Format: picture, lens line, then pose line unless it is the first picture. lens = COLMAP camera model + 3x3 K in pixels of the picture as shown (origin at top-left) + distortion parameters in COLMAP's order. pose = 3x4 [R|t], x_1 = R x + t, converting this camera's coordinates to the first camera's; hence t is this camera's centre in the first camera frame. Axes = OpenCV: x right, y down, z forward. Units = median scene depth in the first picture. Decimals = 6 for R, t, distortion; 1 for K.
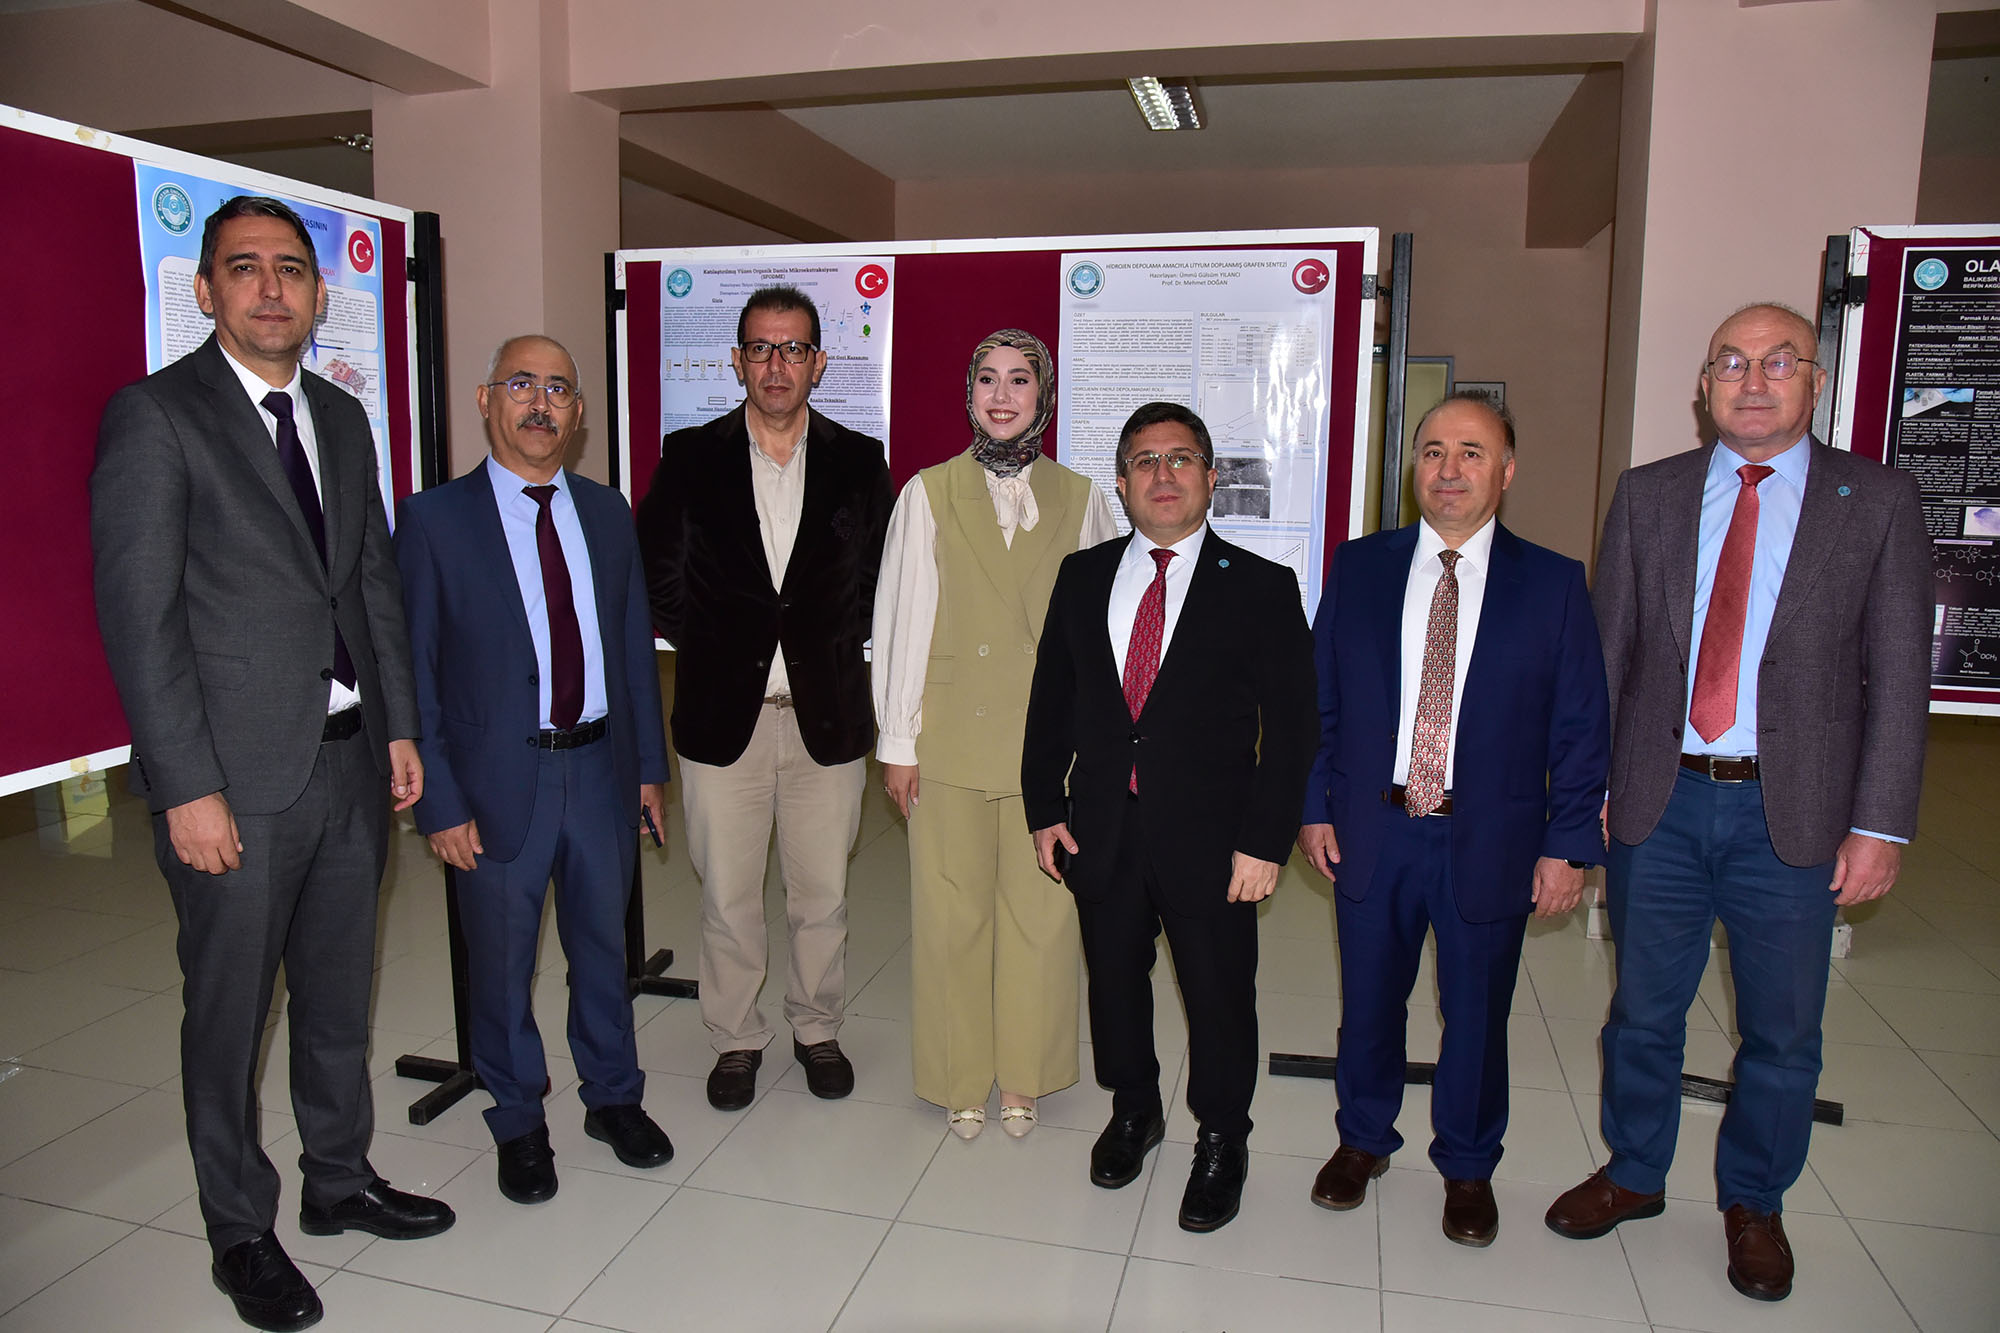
lens RADIAL K [[1434.5, 0, 928.2], [0, 1434.5, 702.8], [0, 0, 1]] dist [-0.090301, 0.053831]
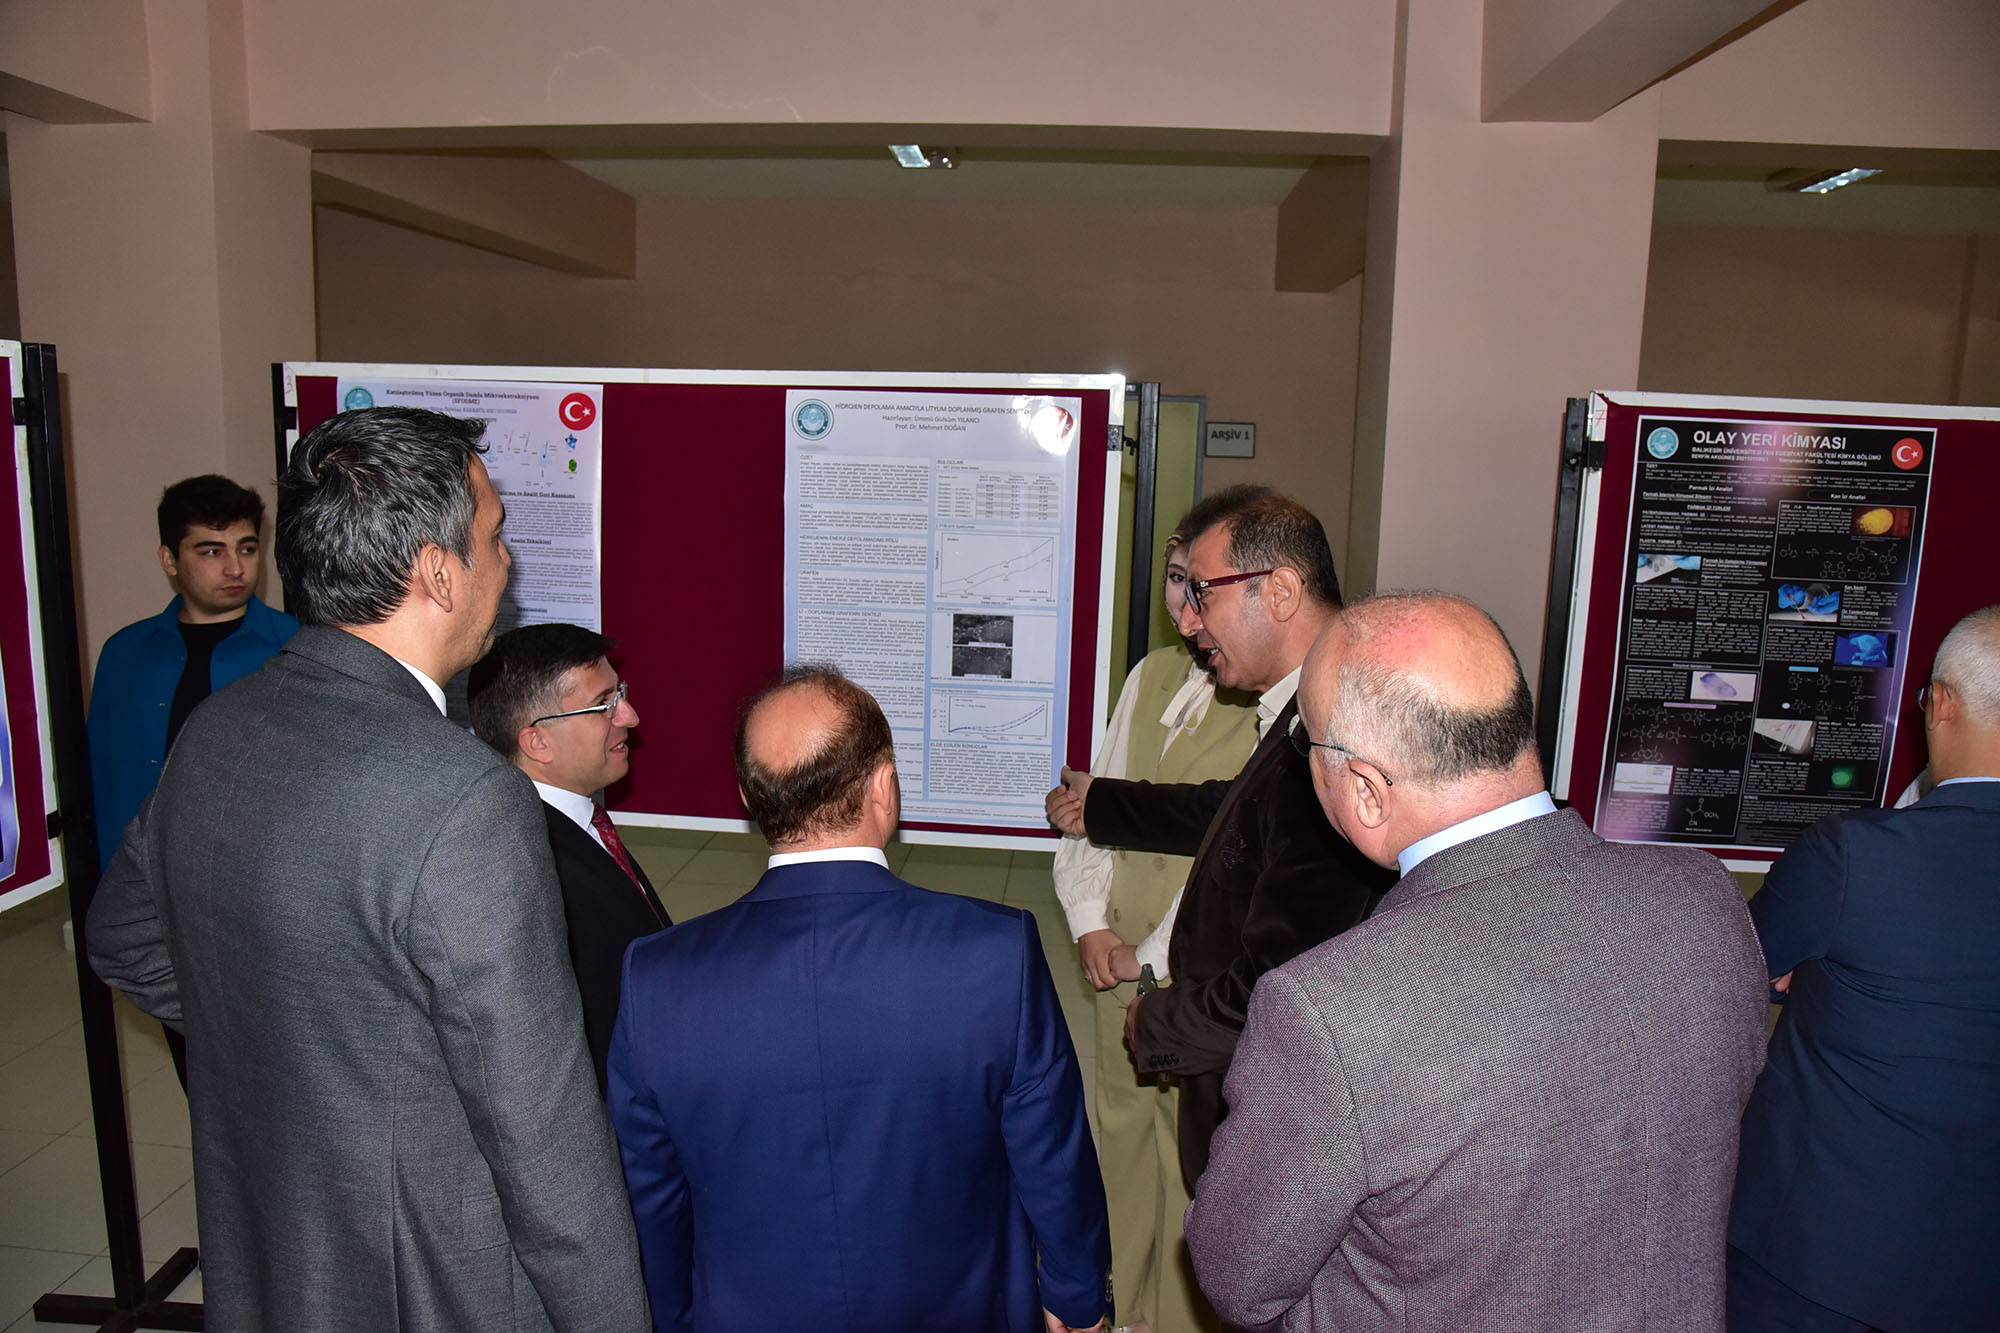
lens RADIAL K [[1434.5, 0, 935.5], [0, 1434.5, 672.8], [0, 0, 1]] dist [-0.090301, 0.053831]
pose [[0.986374, -0.013366, 0.163973, 0.035626], [0.010299, 0.999756, 0.019540, -0.153772], [-0.164194, -0.017585, 0.986271, 0.077657]]
